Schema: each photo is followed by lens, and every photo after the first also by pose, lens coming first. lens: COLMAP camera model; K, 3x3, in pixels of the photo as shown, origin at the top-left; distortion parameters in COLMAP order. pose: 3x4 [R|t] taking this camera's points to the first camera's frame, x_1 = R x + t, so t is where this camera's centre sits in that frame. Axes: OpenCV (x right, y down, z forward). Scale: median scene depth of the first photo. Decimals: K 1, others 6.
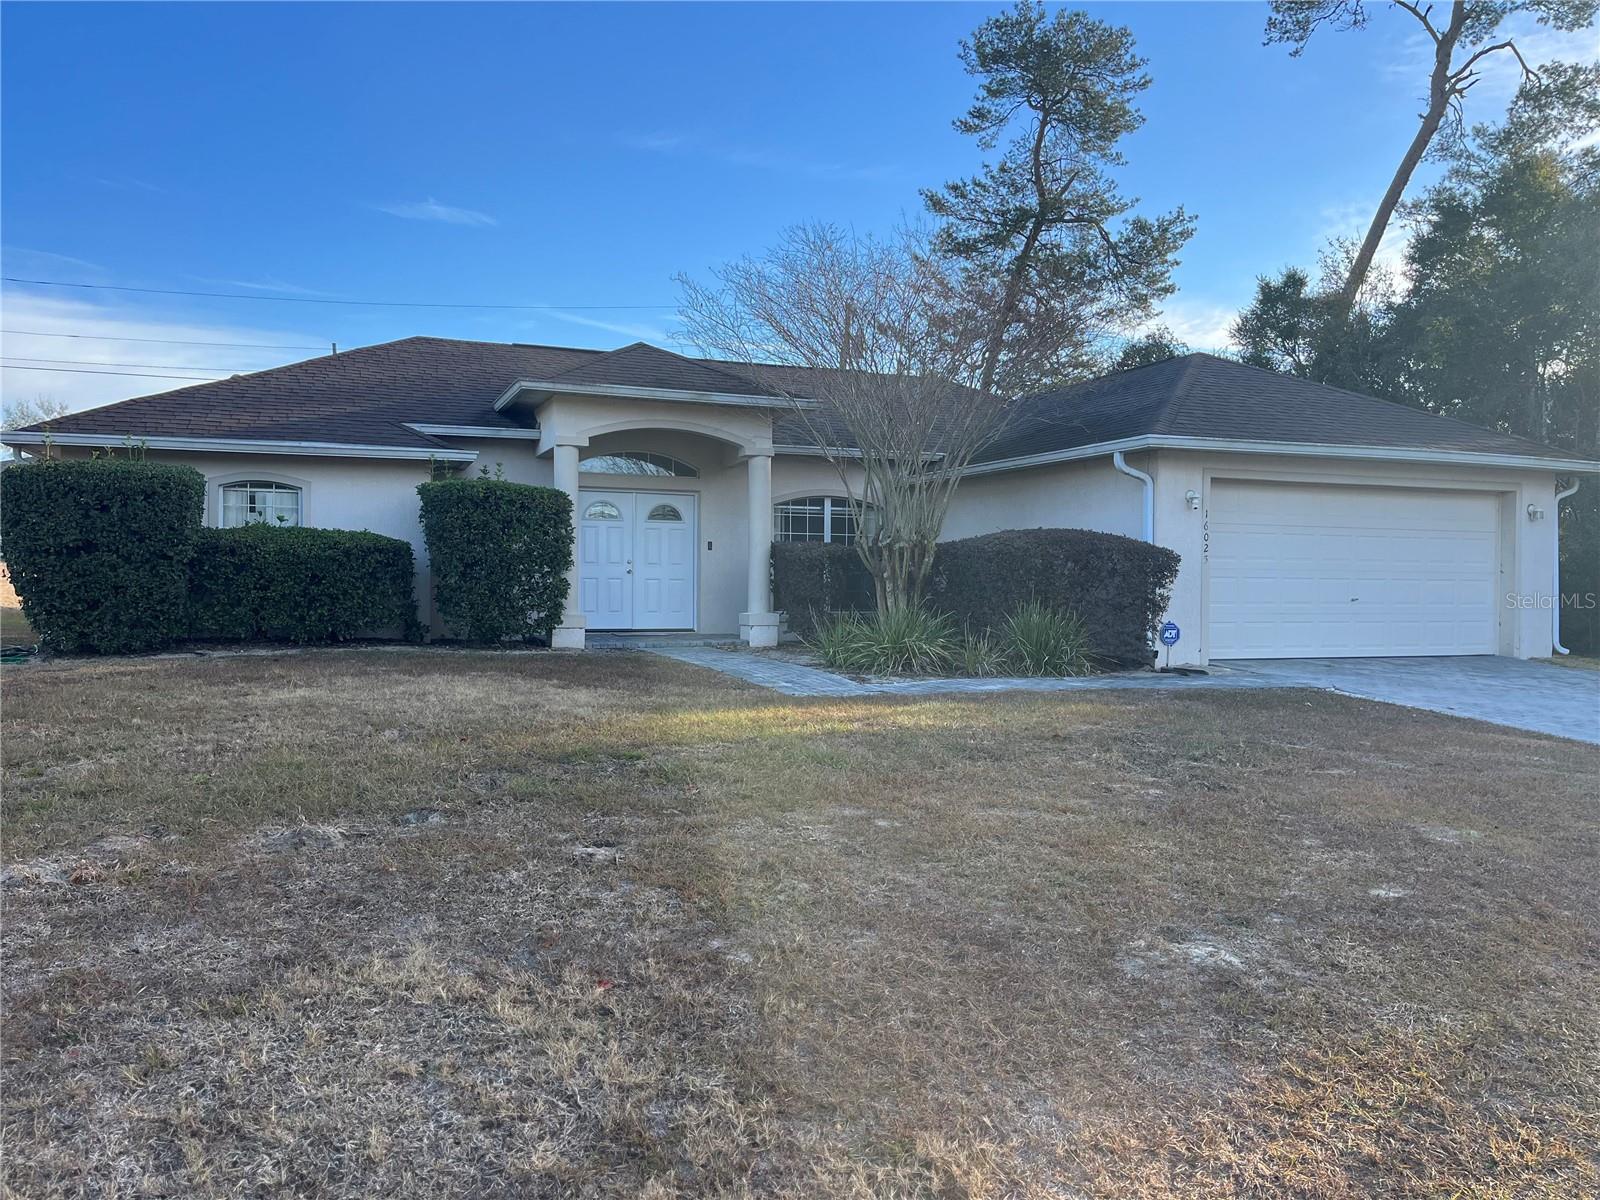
lens RADIAL K [[1212.3, 0, 802.7], [0, 1212.3, 600.2], [0, 0, 1]] dist [0.048516, -0.065556]
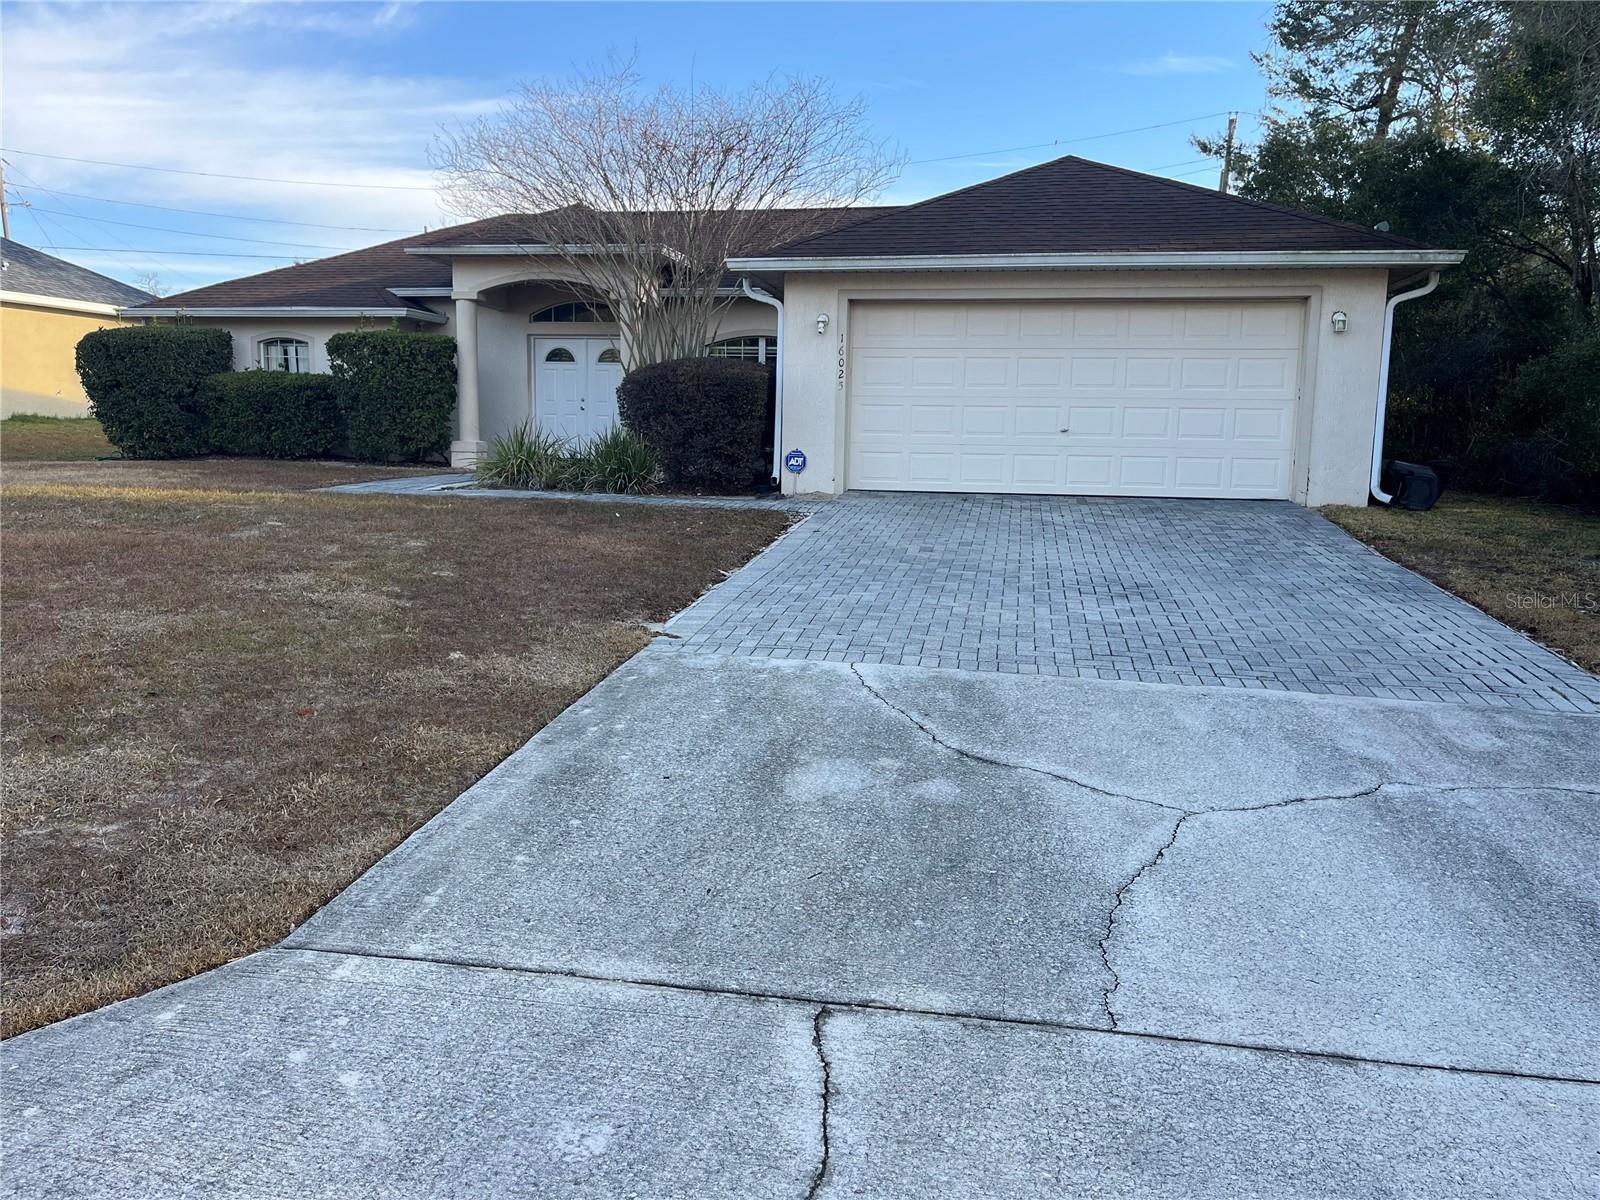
lens RADIAL K [[1212.3, 0, 803.0], [0, 1212.3, 600.1], [0, 0, 1]] dist [0.048516, -0.065556]
pose [[0.854508, 0.075101, -0.513980, 0.727182], [-0.017501, 0.993094, 0.116012, 0.022166], [0.519143, -0.090139, 0.849921, 0.123133]]
